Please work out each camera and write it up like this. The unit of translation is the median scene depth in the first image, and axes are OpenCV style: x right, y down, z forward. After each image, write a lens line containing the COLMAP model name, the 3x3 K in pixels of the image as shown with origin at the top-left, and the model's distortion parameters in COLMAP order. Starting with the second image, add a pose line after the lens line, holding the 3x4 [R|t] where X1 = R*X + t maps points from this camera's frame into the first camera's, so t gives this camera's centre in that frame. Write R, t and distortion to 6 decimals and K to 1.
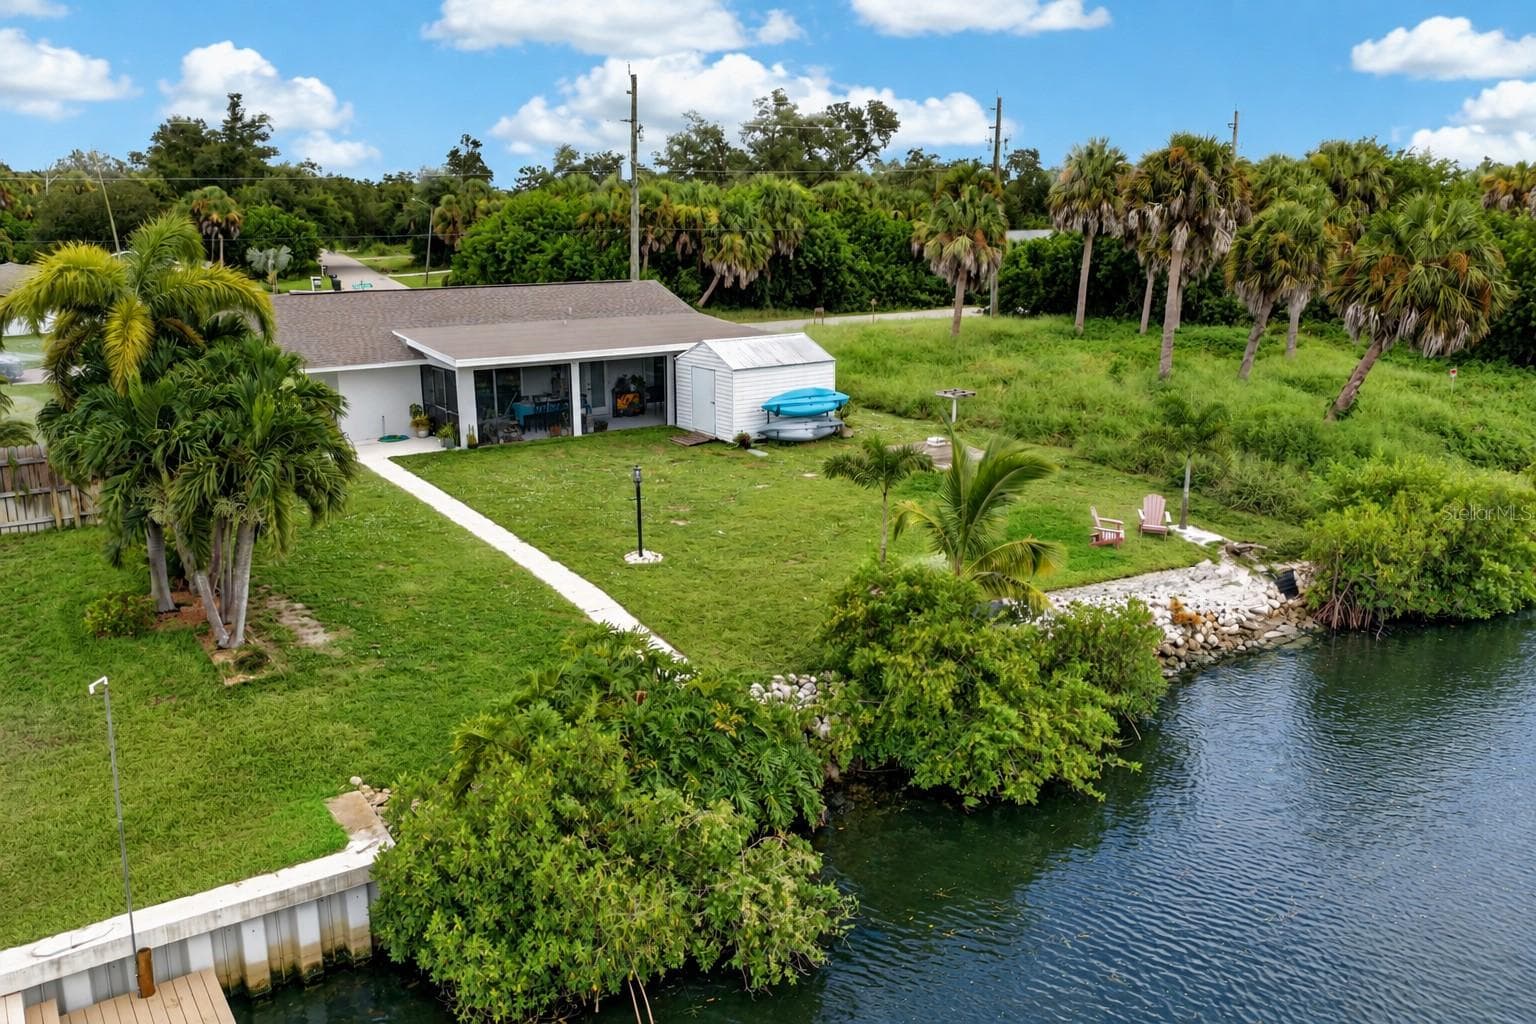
lens RADIAL K [[1194.0, 0, 758.0], [0, 1194.0, 514.3], [0, 0, 1]] dist [0.003750, 0.003896]
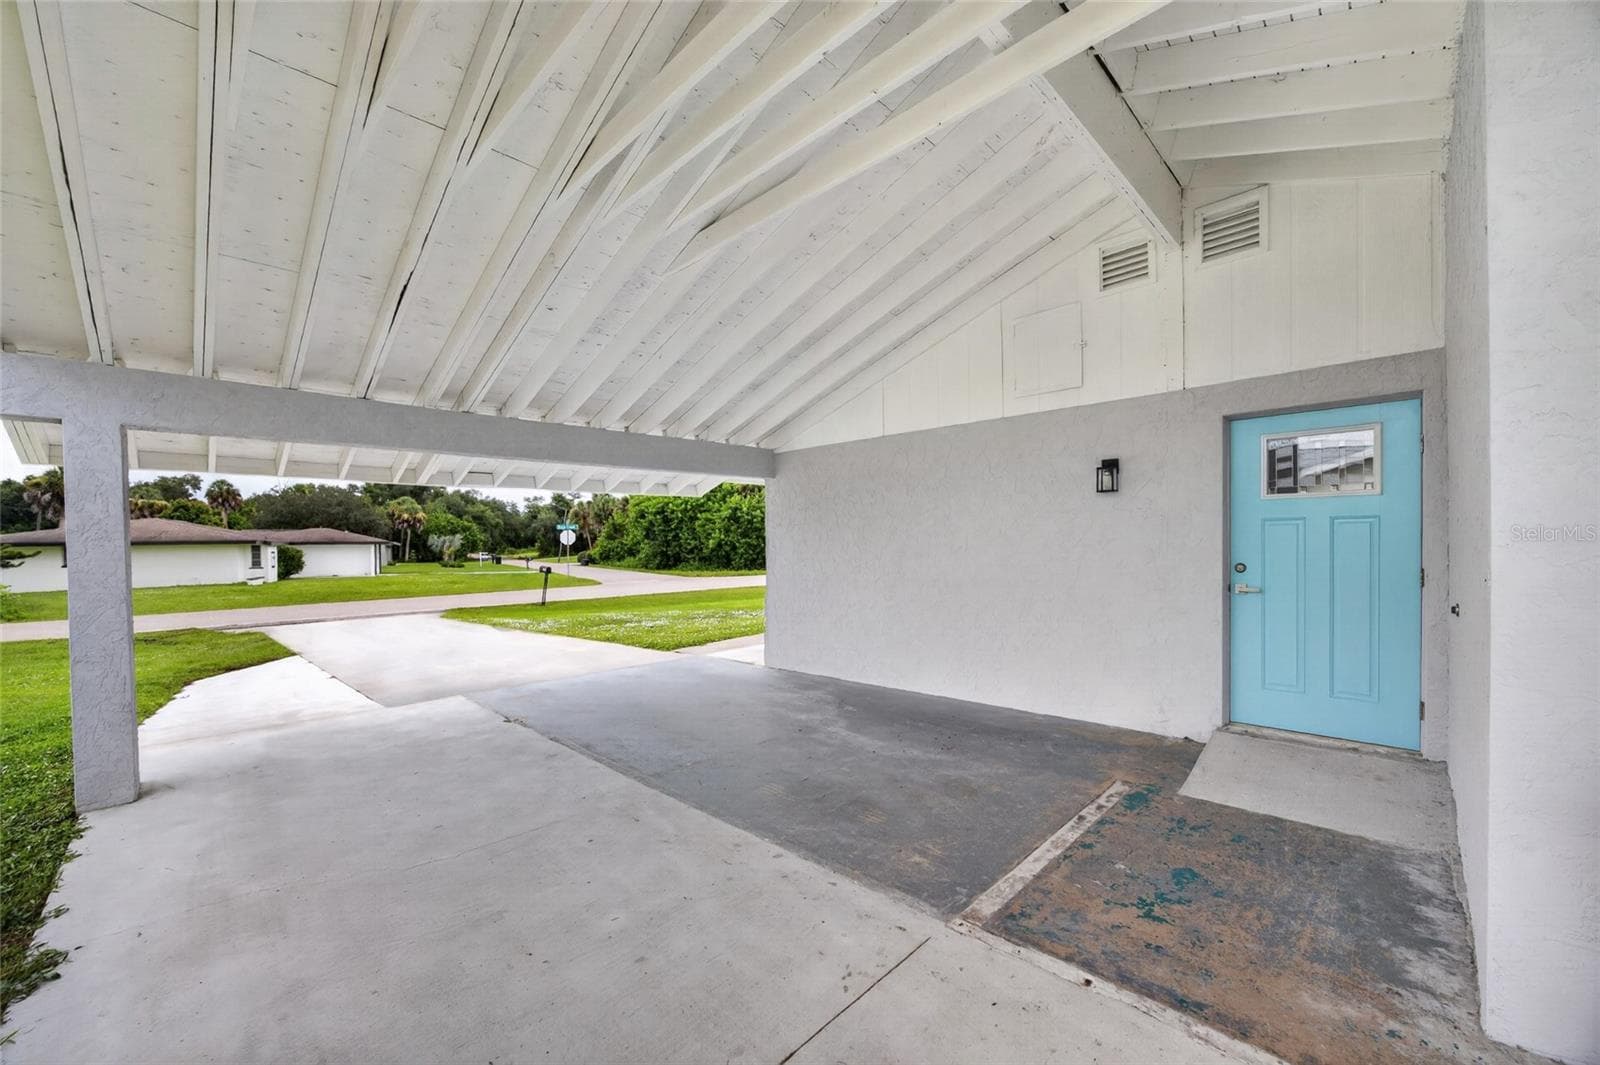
lens RADIAL K [[630.1, 0, 797.3], [0, 630.1, 537.5], [0, 0, 1]] dist [-0.001142, 0.000008]
pose [[0.989471, -0.009072, 0.144449, -0.182289], [0.044733, 0.968337, -0.245606, -0.040258], [-0.137647, 0.249481, 0.958547, 0.401855]]
